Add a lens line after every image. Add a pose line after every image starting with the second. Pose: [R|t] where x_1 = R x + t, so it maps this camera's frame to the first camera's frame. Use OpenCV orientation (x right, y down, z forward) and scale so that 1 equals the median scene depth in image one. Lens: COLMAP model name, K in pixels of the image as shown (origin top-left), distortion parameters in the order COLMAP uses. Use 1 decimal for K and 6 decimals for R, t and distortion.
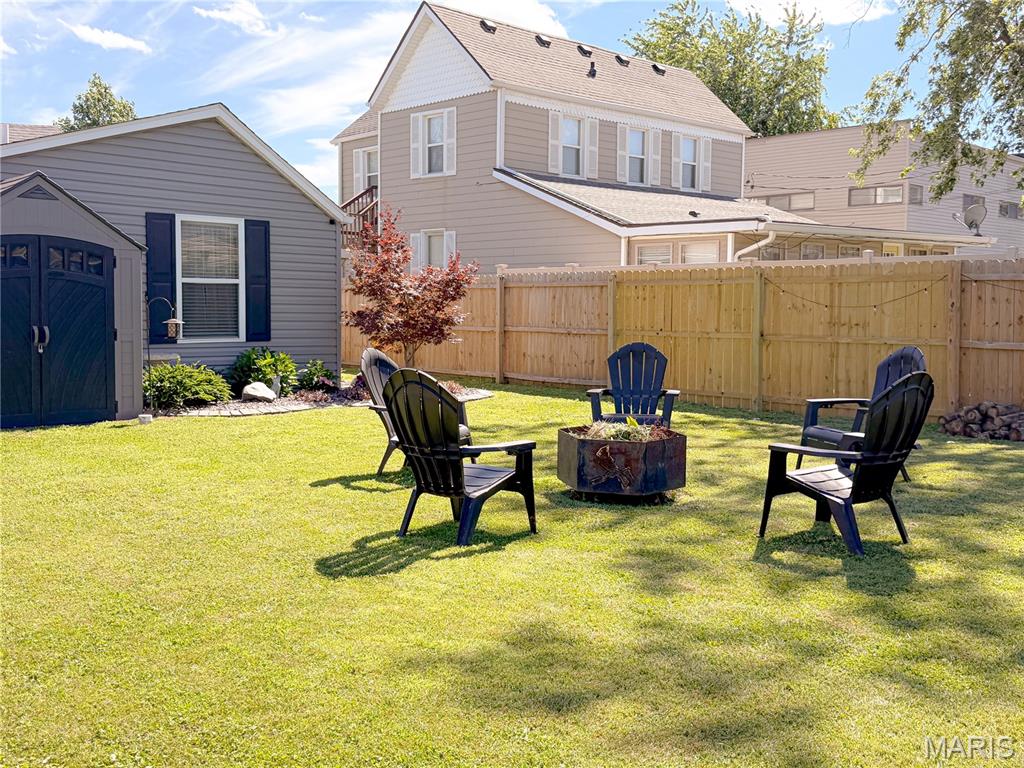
lens RADIAL K [[1017.1, 0, 494.3], [0, 1017.1, 371.2], [0, 0, 1]] dist [0.096023, 0.000000]
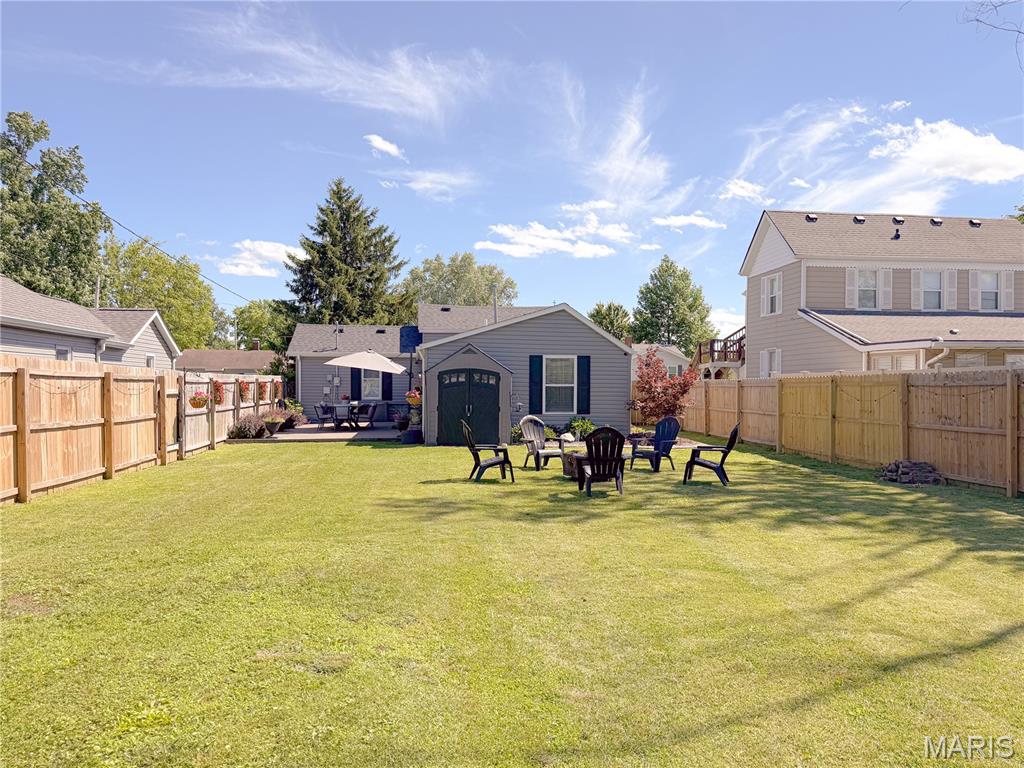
lens RADIAL K [[735.6, 0, 540.2], [0, 735.6, 406.0], [0, 0, 1]] dist [0.044957, -0.029983]
pose [[0.820819, 0.014084, -0.571015, 0.521563], [-0.039587, 0.998695, -0.032272, 0.004942], [0.569815, 0.049094, 0.820305, -0.251140]]
